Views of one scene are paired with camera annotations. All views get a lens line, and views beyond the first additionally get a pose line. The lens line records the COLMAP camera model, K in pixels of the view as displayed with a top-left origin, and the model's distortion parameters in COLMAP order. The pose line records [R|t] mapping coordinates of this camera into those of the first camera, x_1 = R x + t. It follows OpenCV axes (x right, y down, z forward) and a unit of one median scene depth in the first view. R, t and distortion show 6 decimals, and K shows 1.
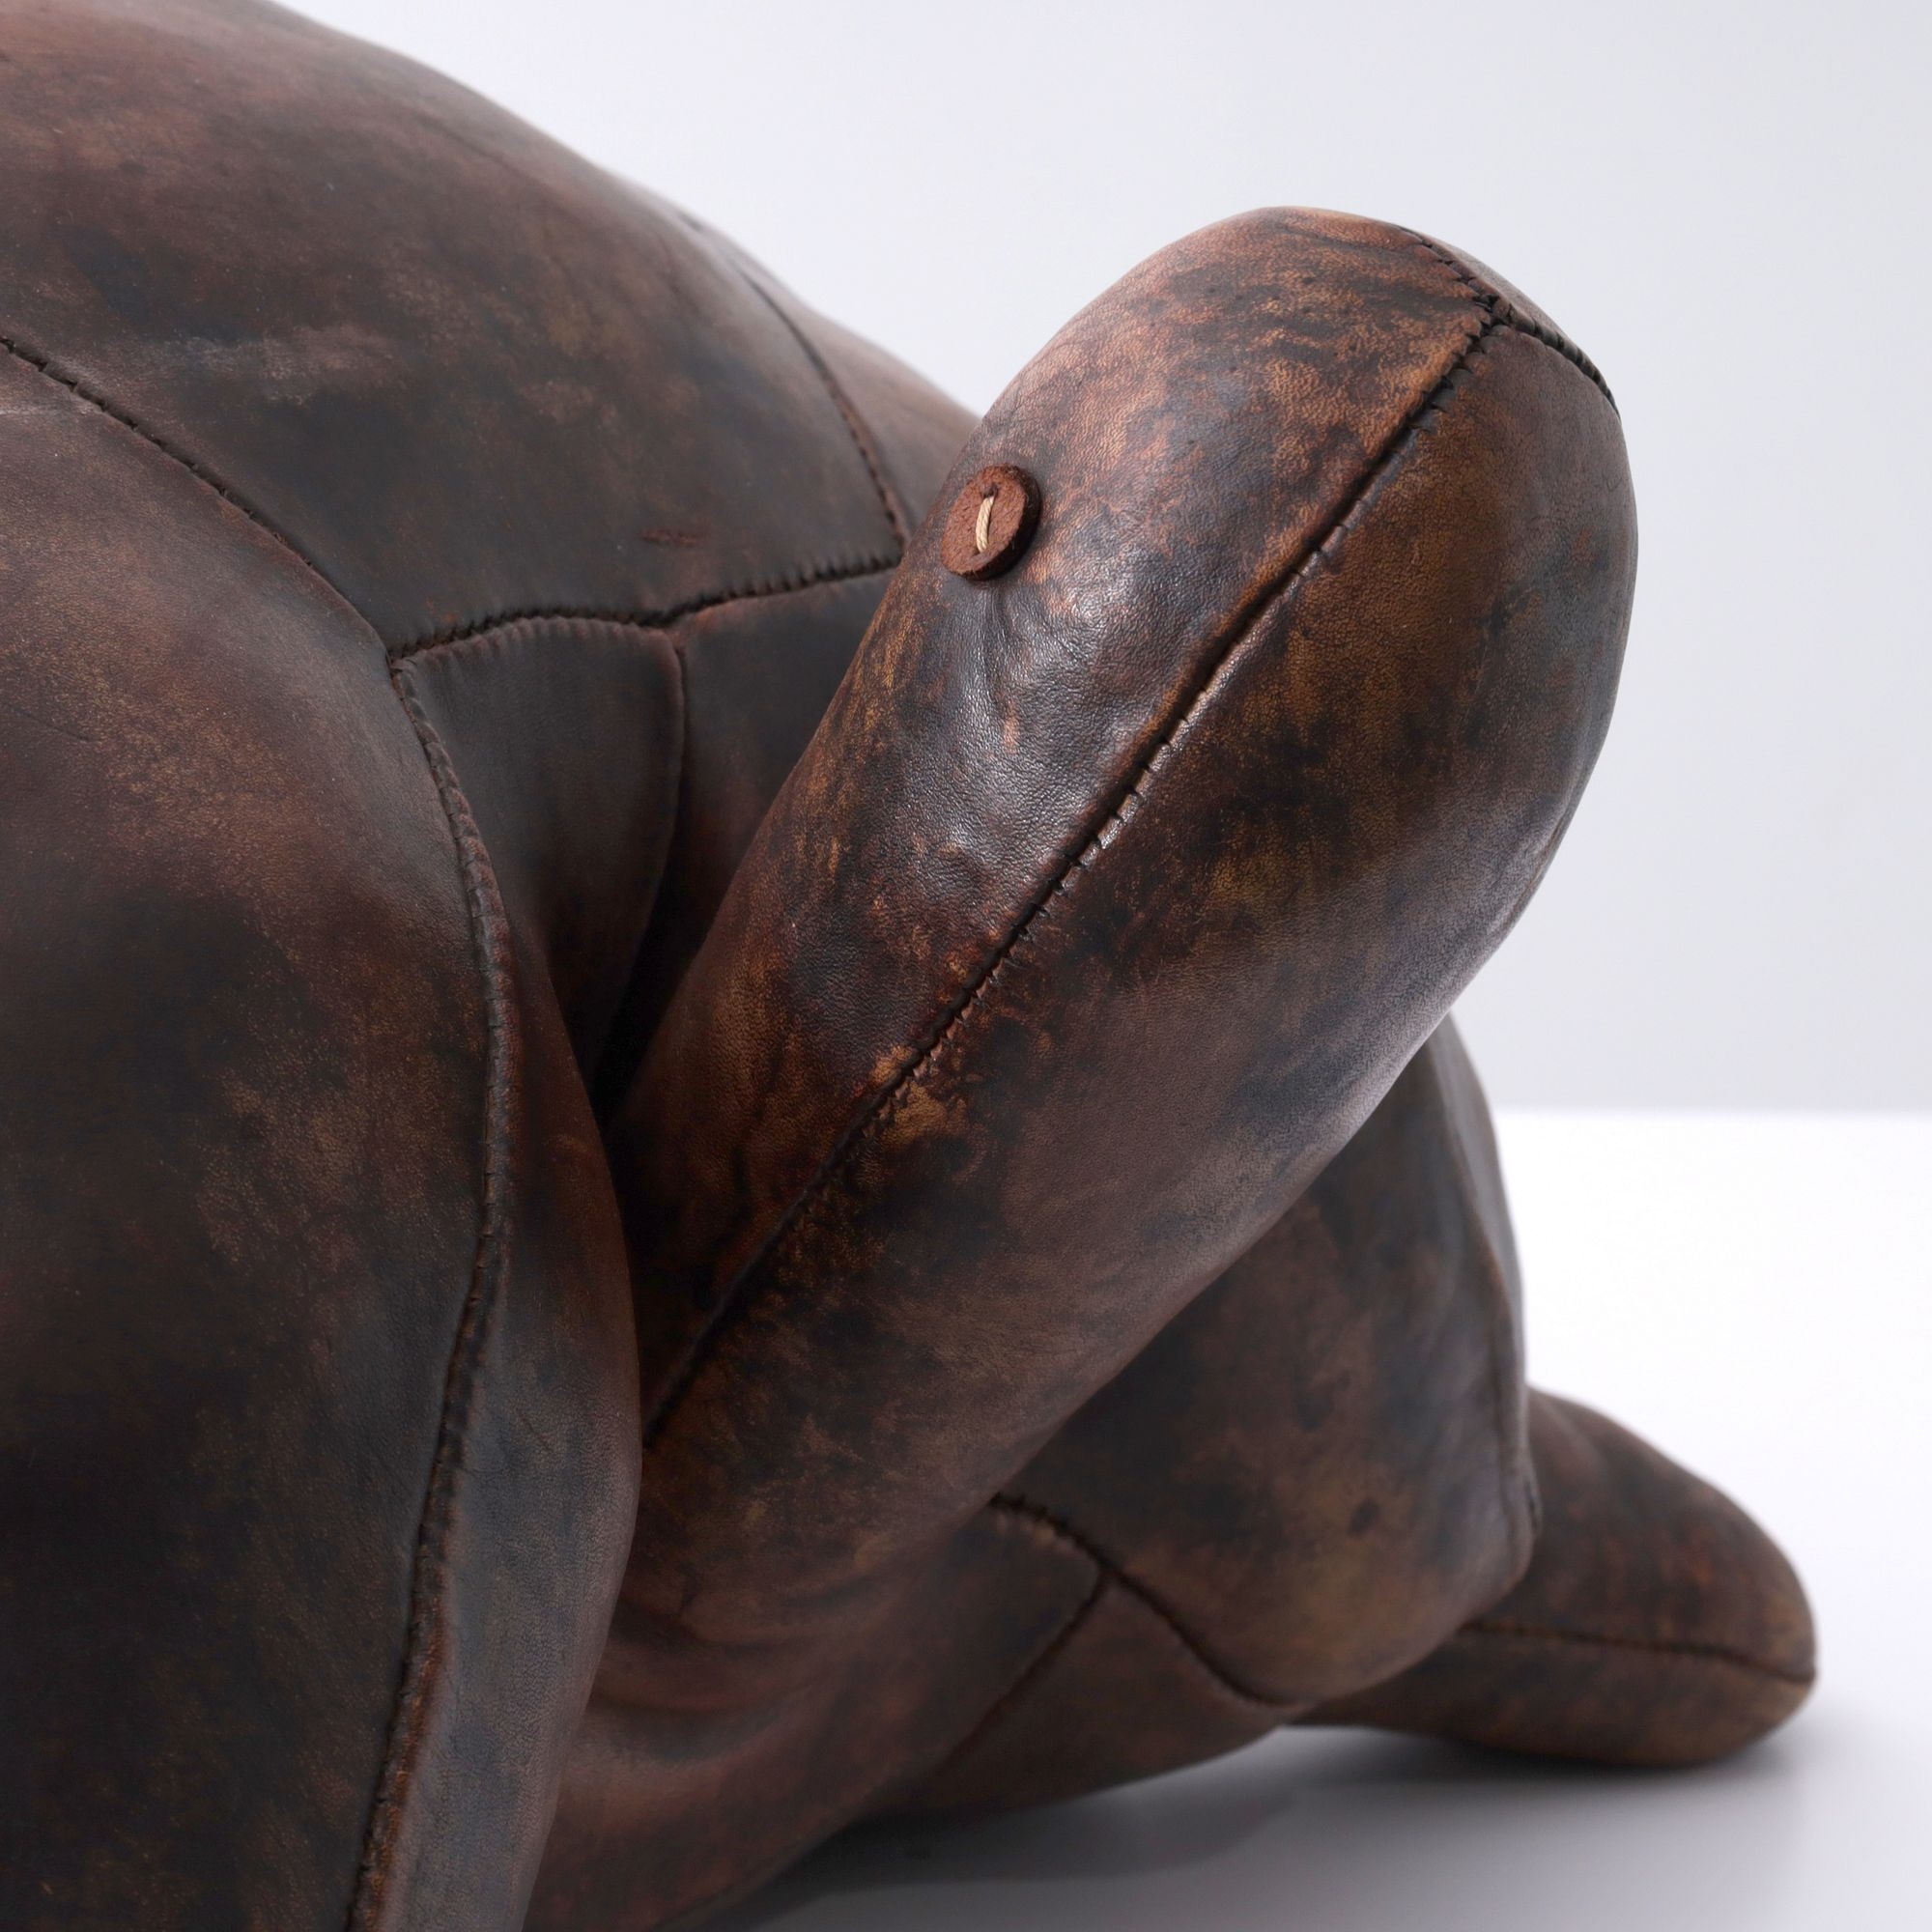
lens RADIAL K [[5188.6, 0, 960.4], [0, 5188.6, 976.3], [0, 0, 1]] dist [0.024480, 0.000000]
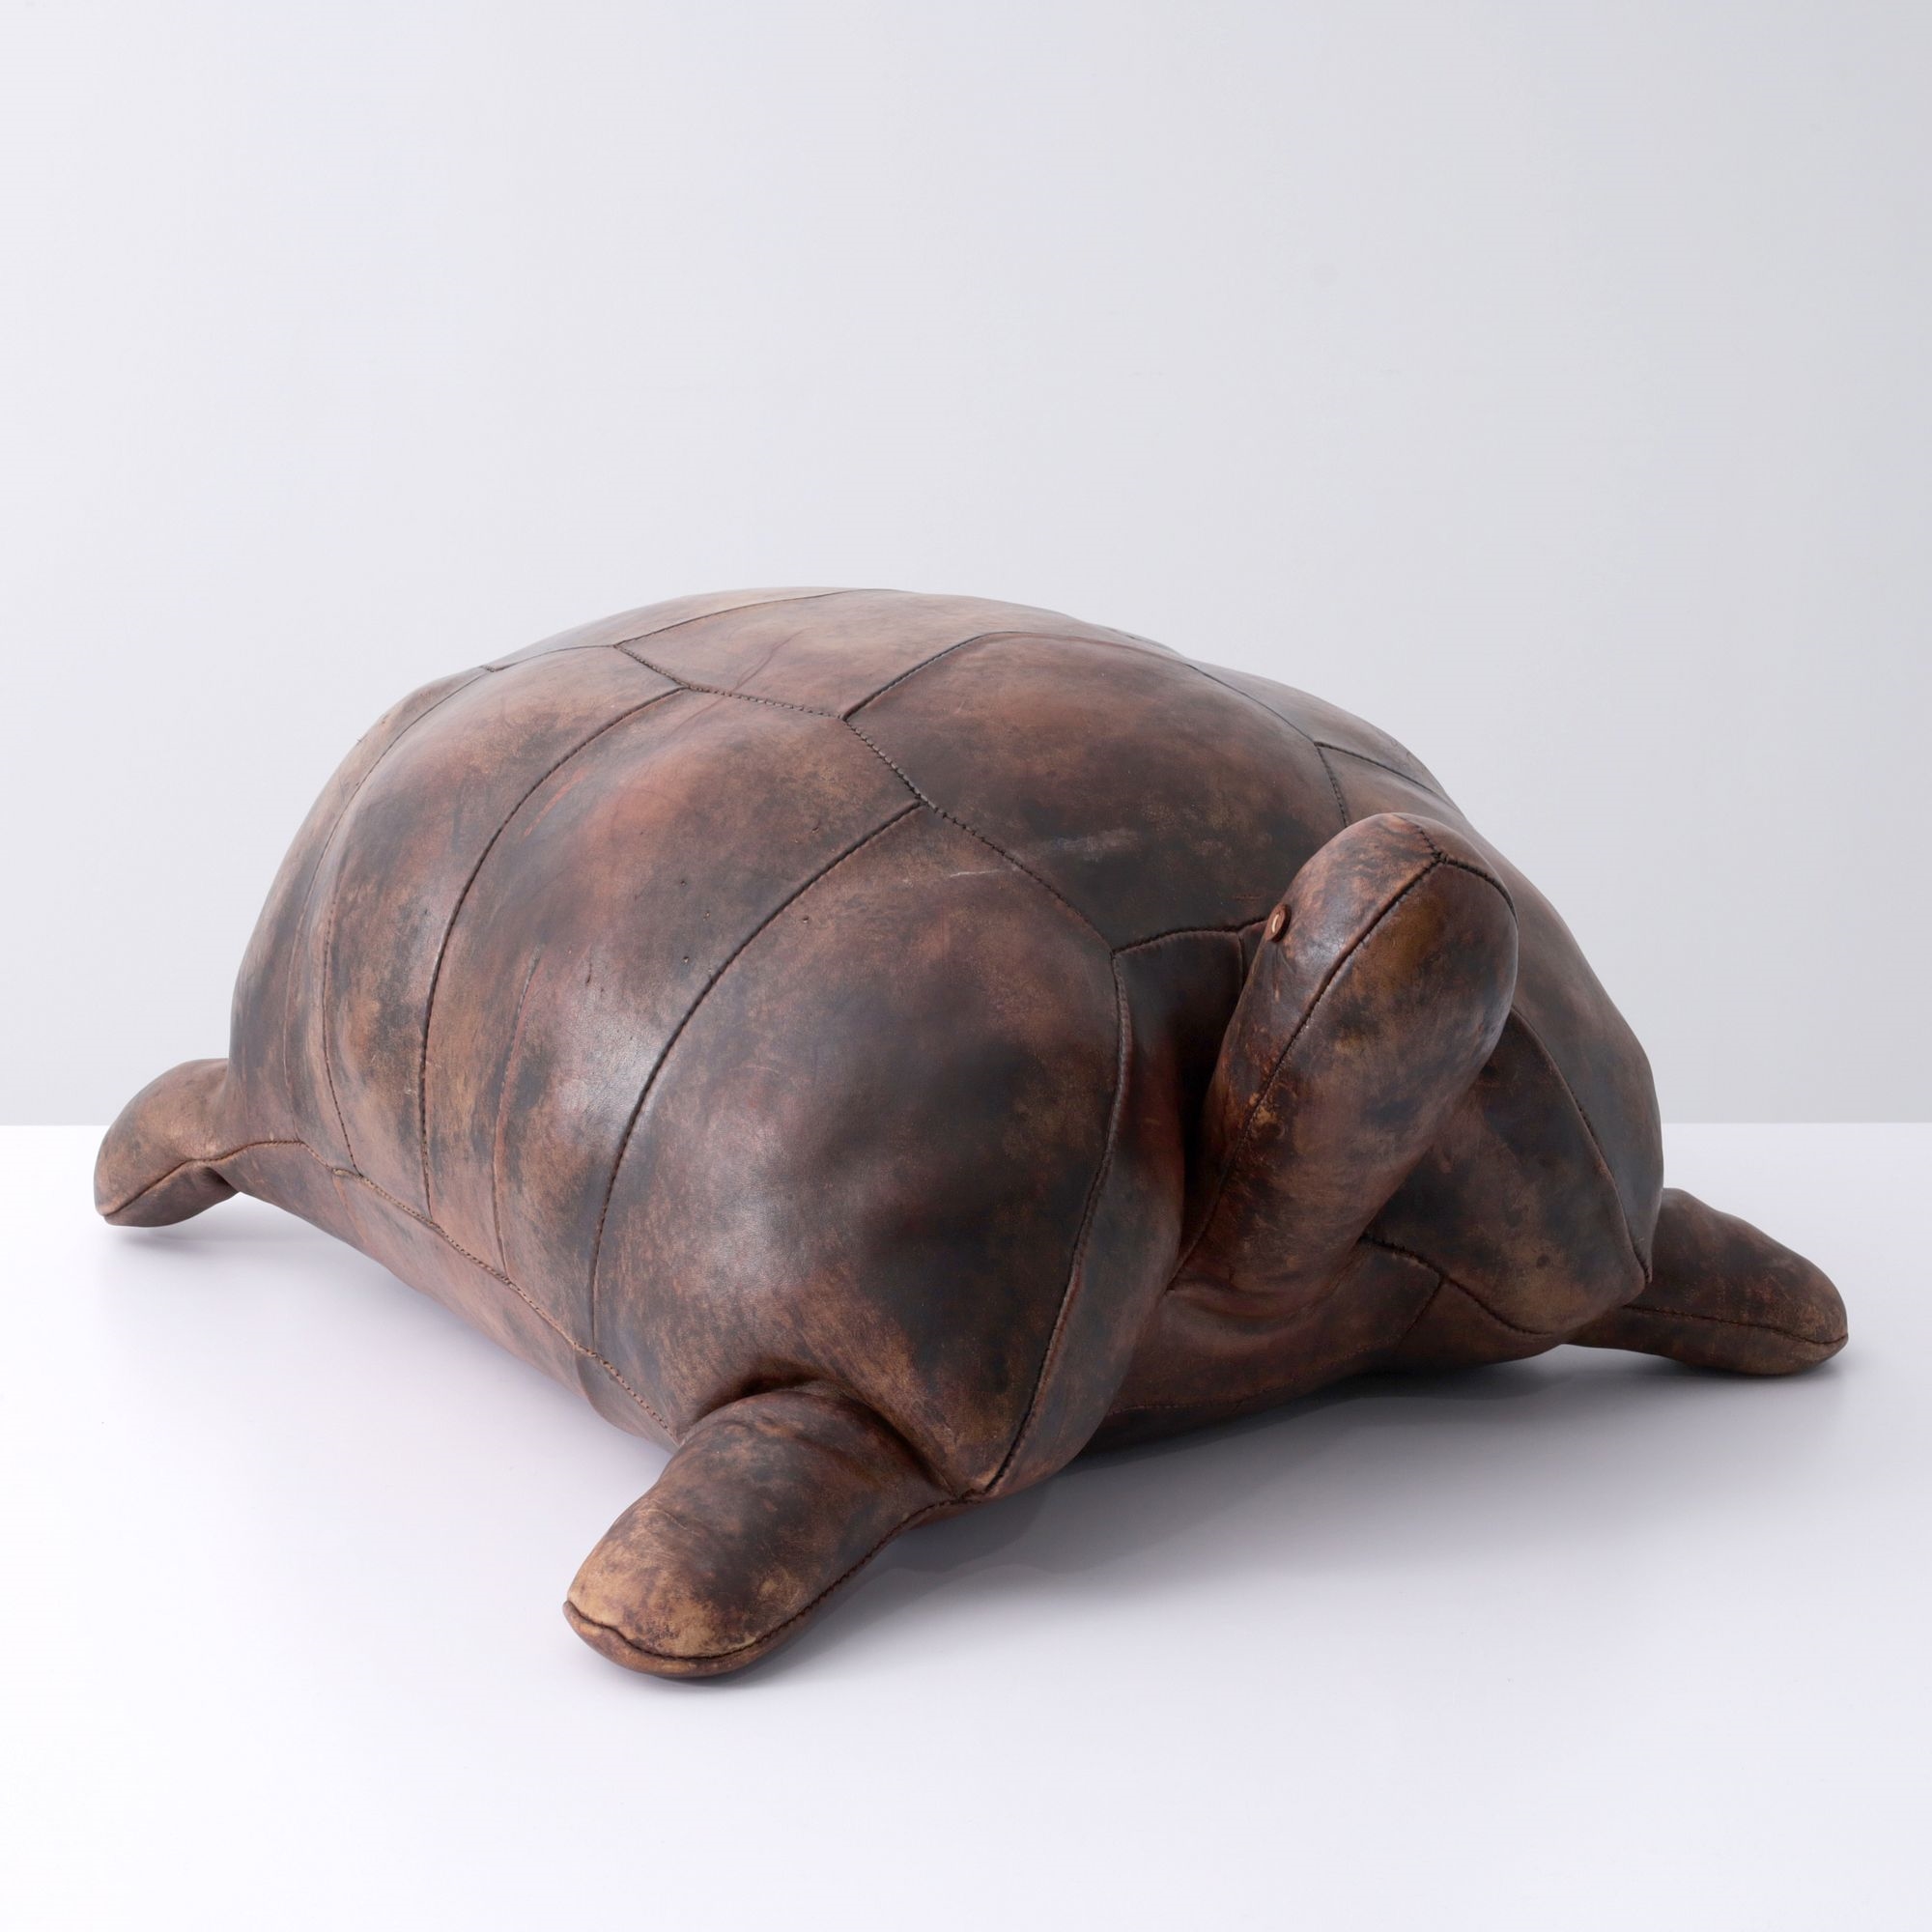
lens RADIAL K [[4328.1, 0, 967.1], [0, 4328.1, 962.5], [0, 0, 1]] dist [-0.072043, 0.000000]
pose [[0.928528, 0.029824, -0.370062, 0.730705], [-0.014341, 0.998906, 0.044520, -0.165199], [0.370985, -0.036031, 0.927940, -1.330983]]
